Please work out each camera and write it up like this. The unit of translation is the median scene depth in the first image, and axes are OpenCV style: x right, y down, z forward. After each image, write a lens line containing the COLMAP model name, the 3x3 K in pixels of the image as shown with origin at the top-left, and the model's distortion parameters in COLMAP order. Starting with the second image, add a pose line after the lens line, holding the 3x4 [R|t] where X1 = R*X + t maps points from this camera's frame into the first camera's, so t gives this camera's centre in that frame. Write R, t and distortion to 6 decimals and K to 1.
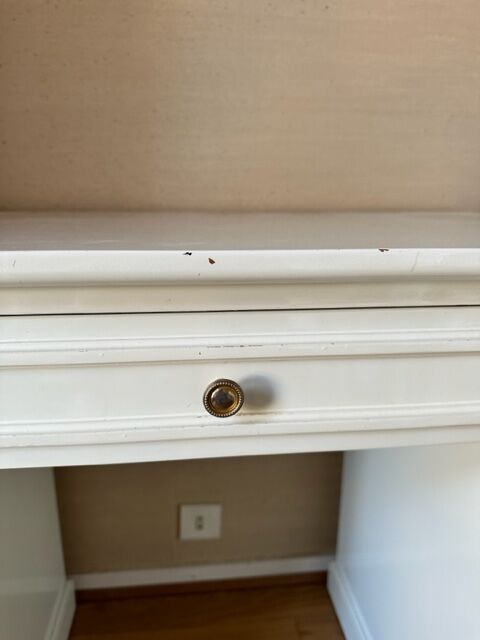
lens RADIAL K [[463.9, 0, 240.0], [0, 463.9, 320.0], [0, 0, 1]] dist [0.045744, -0.096465]
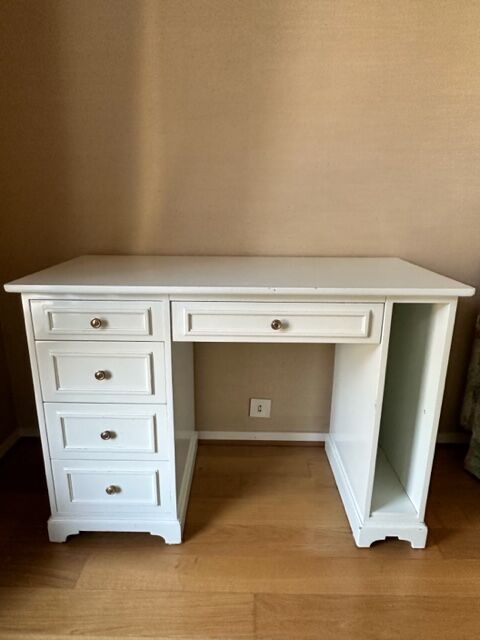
lens RADIAL K [[413.8, 0, 230.9], [0, 413.8, 319.4], [0, 0, 1]] dist [0.004164, 0.000219]
pose [[0.990157, 0.035602, -0.135360, 0.017552], [-0.033220, 0.999252, 0.019819, 0.021553], [0.135964, -0.015127, 0.990598, -0.772282]]
